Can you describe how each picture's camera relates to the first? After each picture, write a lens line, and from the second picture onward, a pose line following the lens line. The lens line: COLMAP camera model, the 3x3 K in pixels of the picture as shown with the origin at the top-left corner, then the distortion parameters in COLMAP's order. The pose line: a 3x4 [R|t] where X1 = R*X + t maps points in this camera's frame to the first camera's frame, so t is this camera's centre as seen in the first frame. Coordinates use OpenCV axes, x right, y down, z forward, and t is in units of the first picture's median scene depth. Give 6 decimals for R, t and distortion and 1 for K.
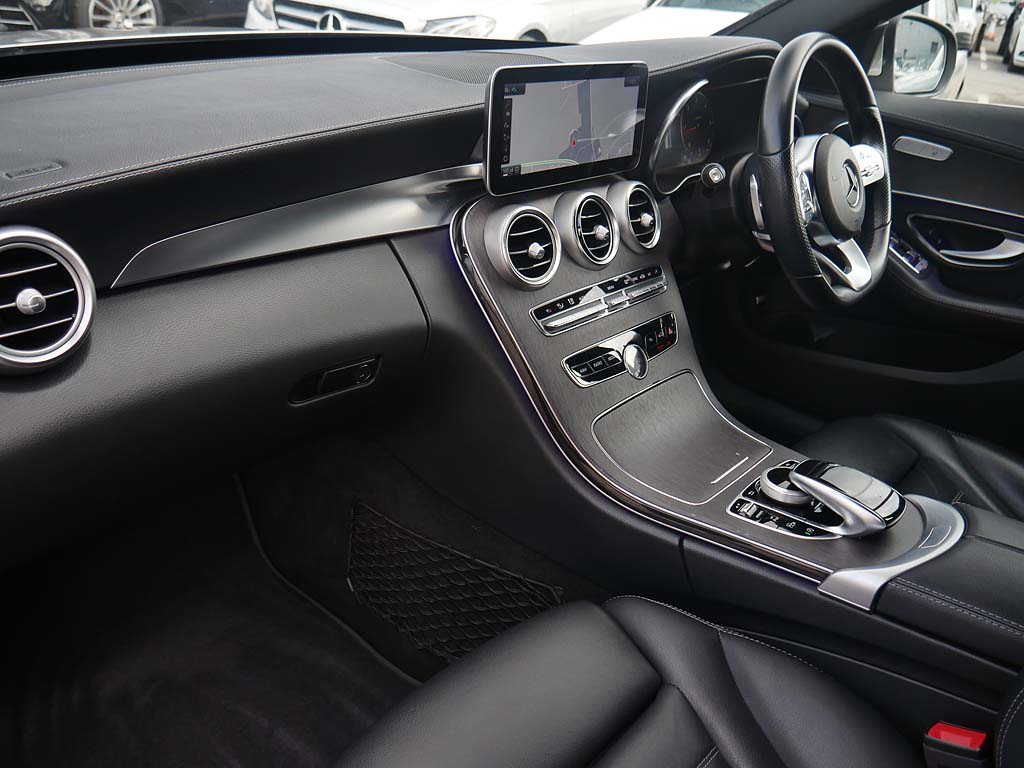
lens RADIAL K [[823.0, 0, 510.5], [0, 823.0, 385.7], [0, 0, 1]] dist [0.010042, 0.006930]
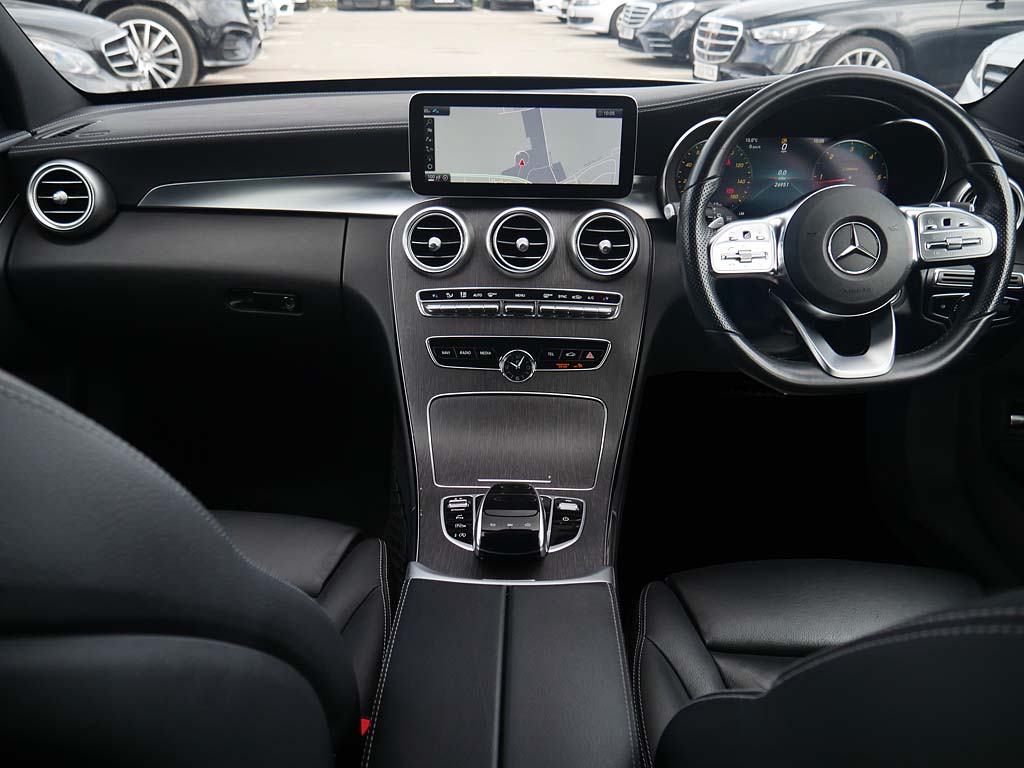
lens RADIAL K [[823.0, 0, 509.4], [0, 823.0, 381.2], [0, 0, 1]] dist [0.010042, 0.006930]
pose [[0.662622, 0.246167, -0.707343, 1.012029], [-0.302728, 0.951883, 0.047683, -0.065686], [0.685046, 0.182537, 0.705260, 0.273531]]
